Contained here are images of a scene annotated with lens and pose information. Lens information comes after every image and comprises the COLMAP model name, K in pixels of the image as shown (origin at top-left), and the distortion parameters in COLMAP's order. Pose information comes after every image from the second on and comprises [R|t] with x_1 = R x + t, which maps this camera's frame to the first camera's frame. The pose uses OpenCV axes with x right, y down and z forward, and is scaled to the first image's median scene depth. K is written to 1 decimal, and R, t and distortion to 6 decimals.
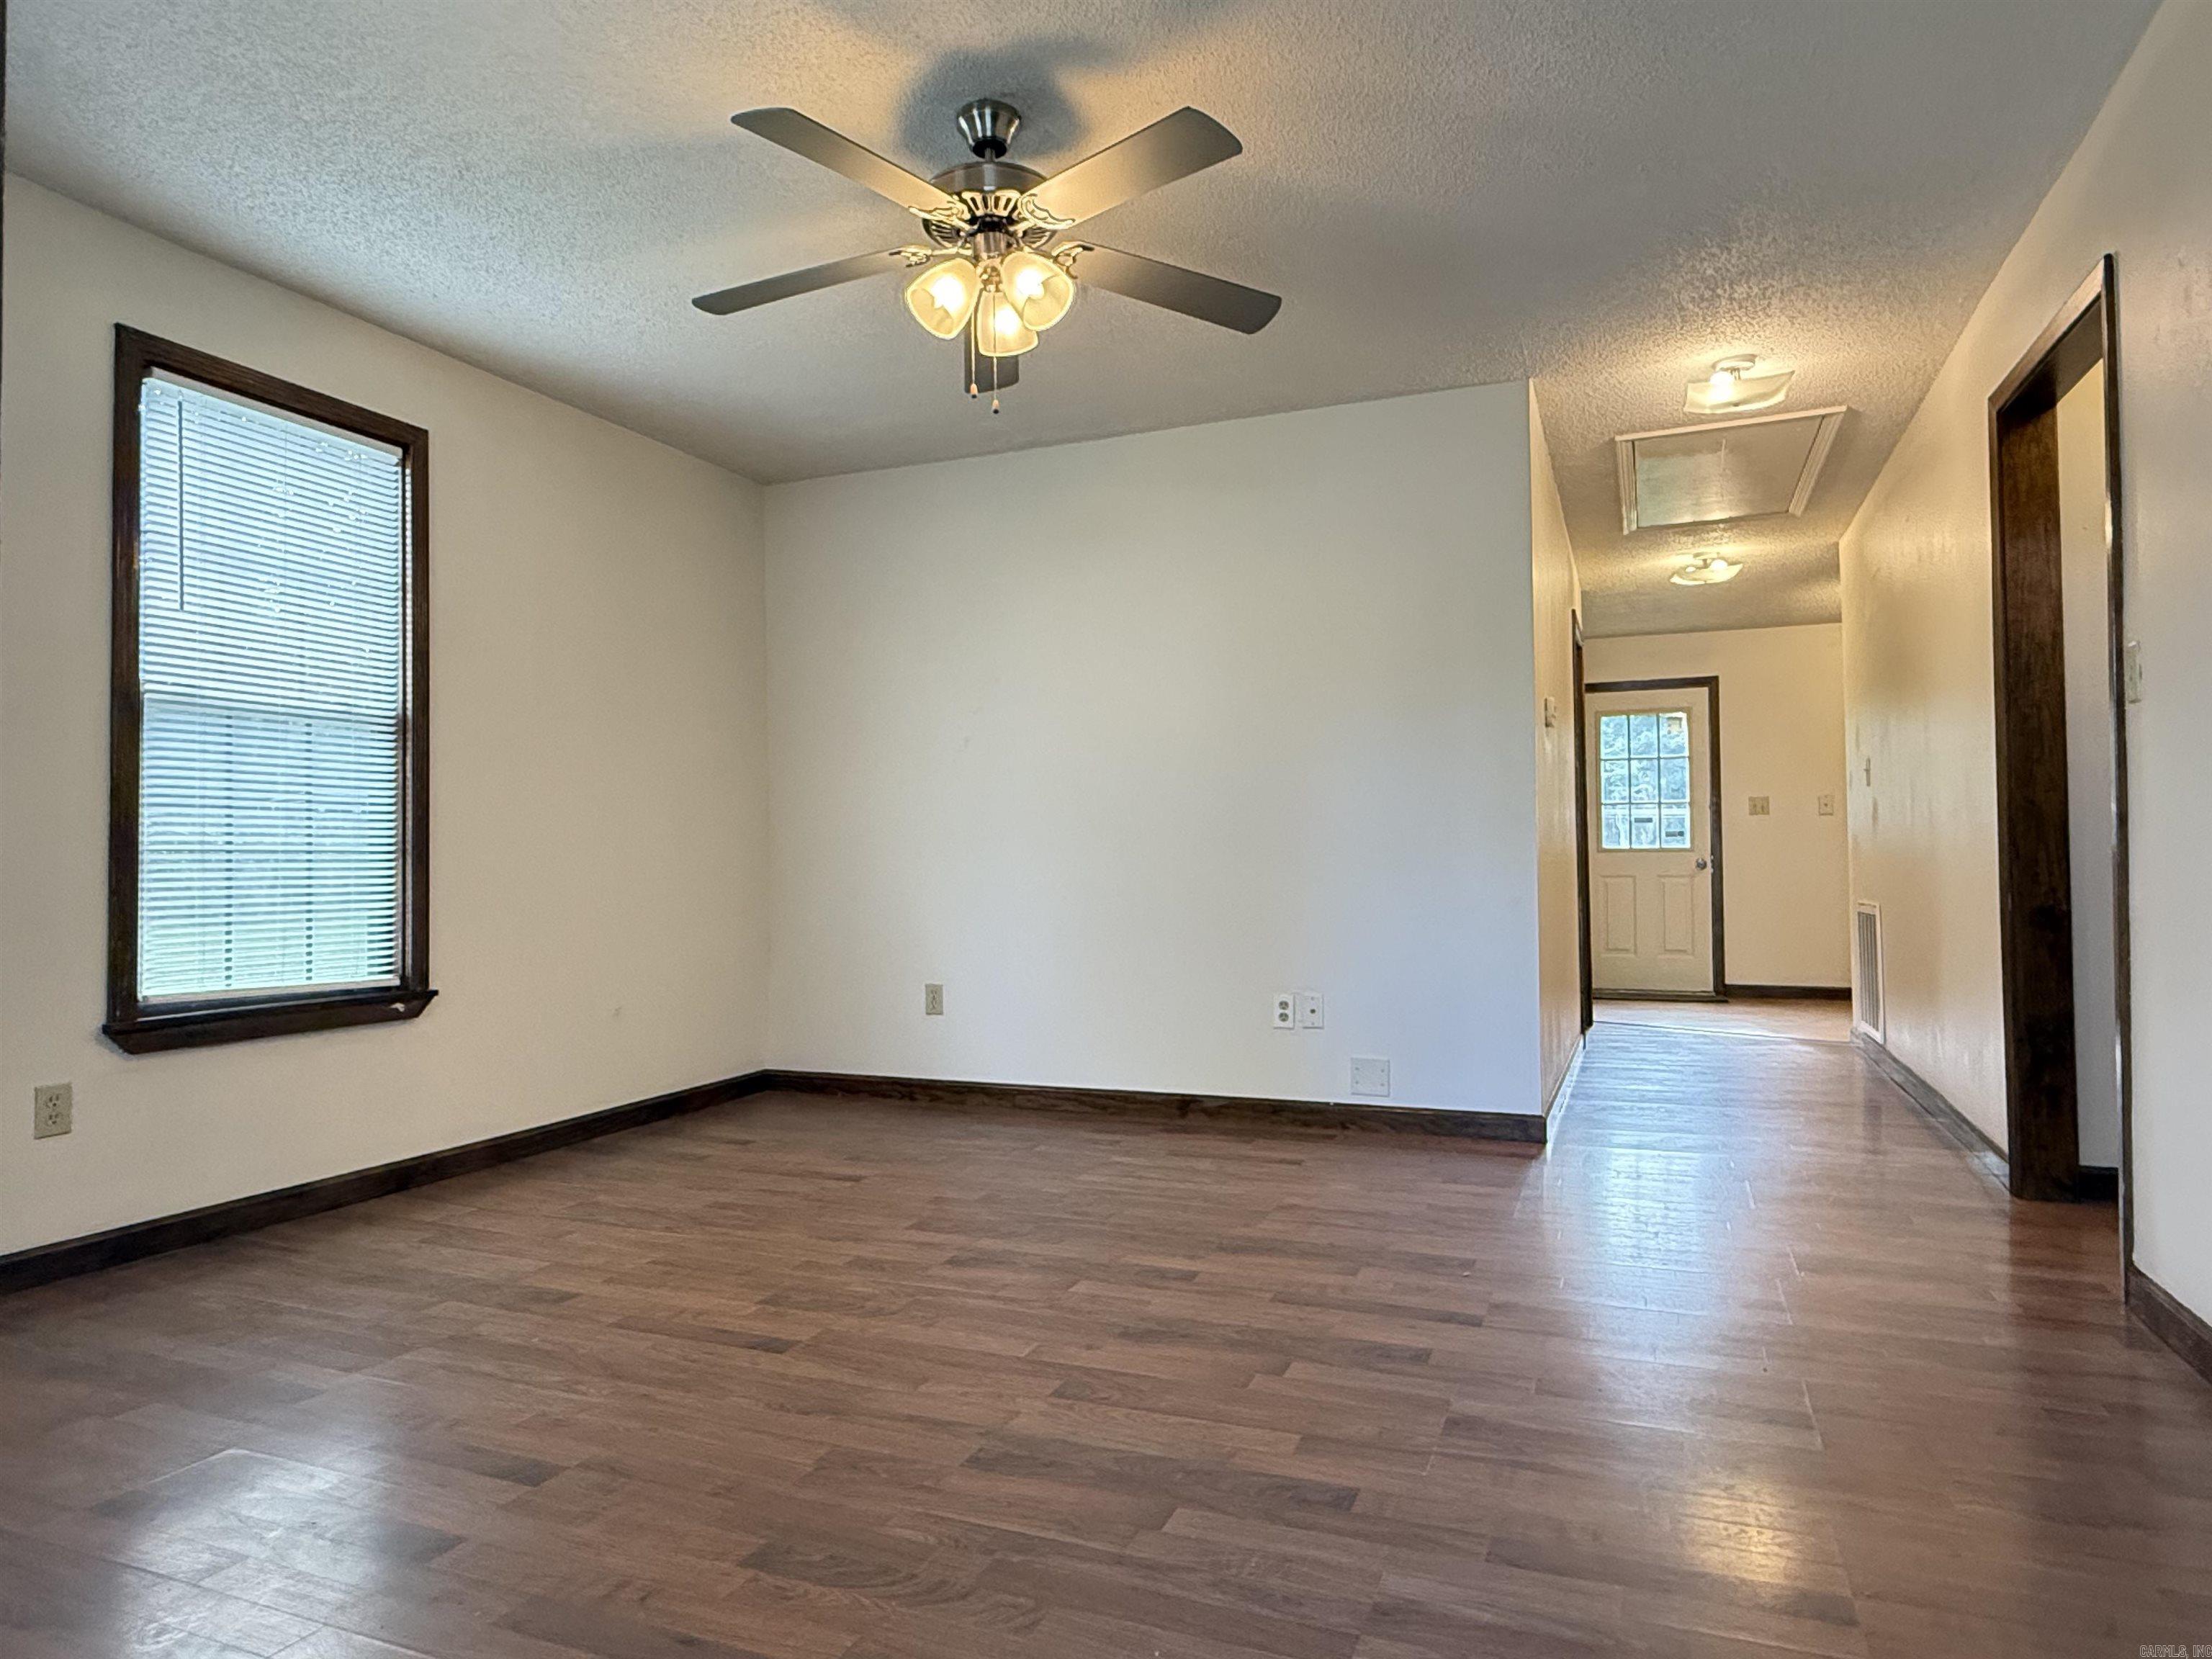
lens RADIAL K [[1315.4, 0, 1106.0], [0, 1315.4, 829.5], [0, 0, 1]] dist [-0.011590, -0.001761]
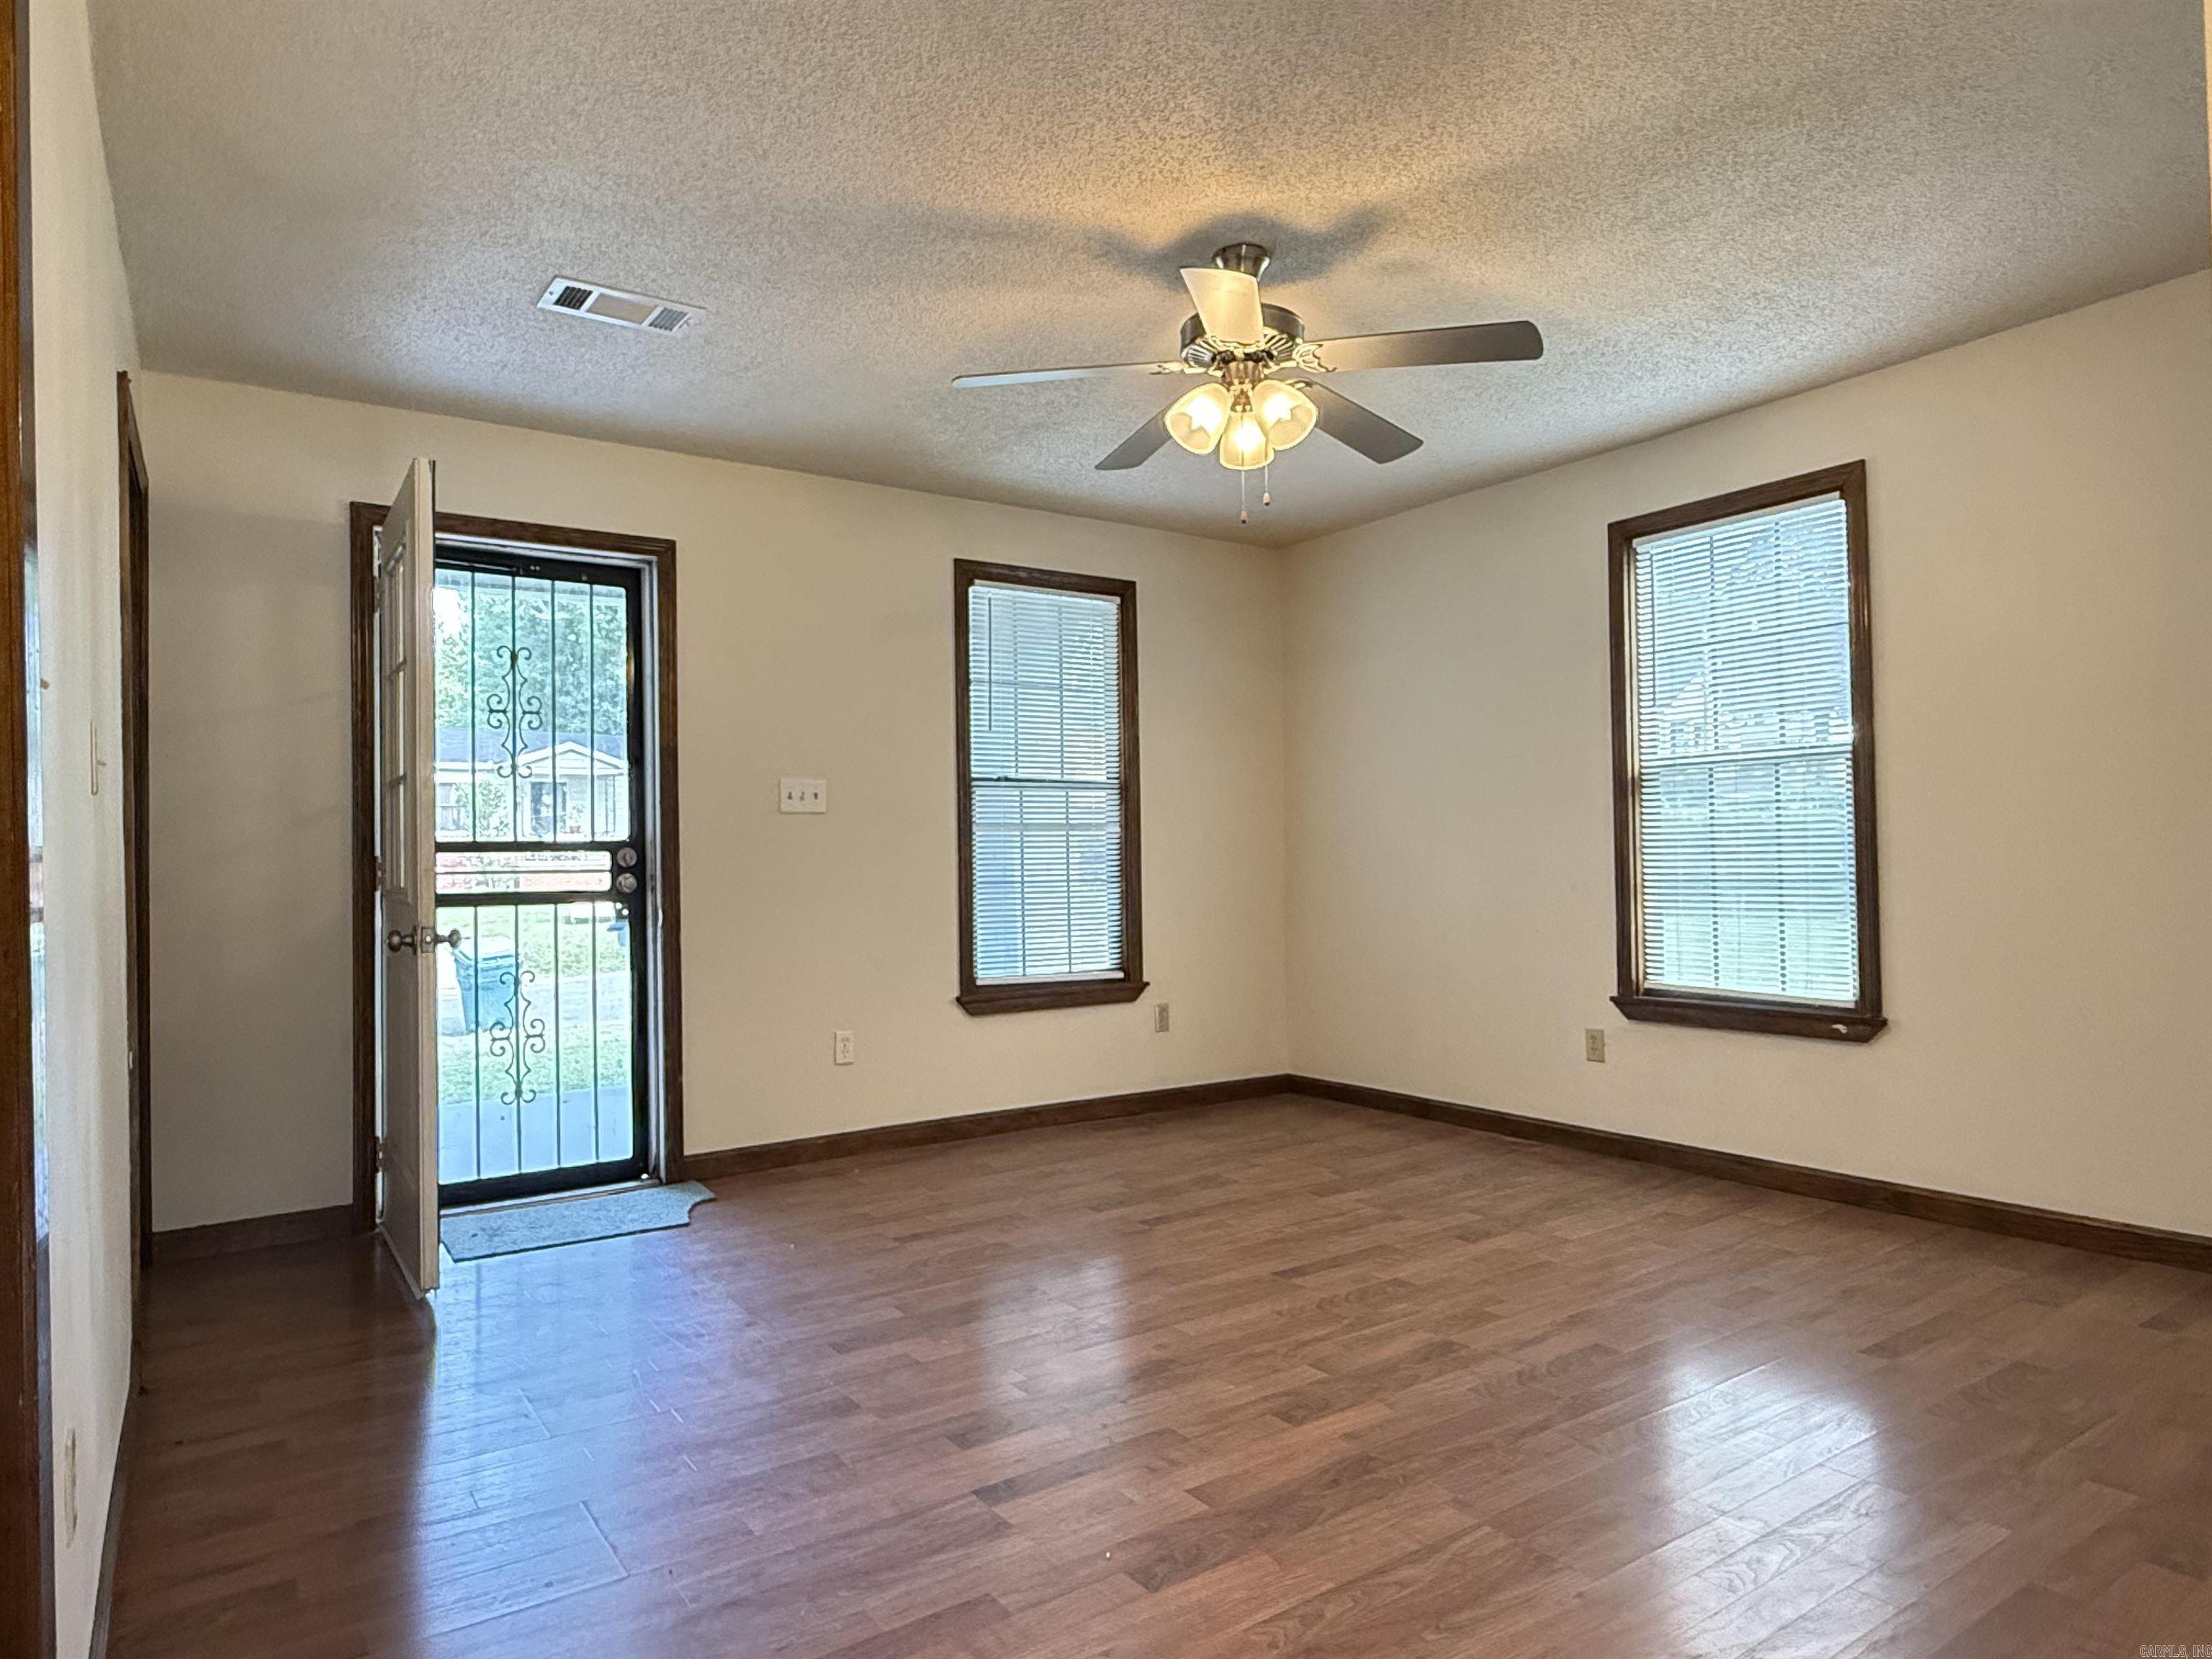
lens RADIAL K [[1315.4, 0, 1106.0], [0, 1315.4, 829.5], [0, 0, 1]] dist [-0.011590, -0.001761]
pose [[-0.536224, 0.003524, -0.844068, 0.823502], [0.047247, 0.998549, -0.025847, -0.031143], [0.842752, -0.053739, -0.535612, 1.324411]]
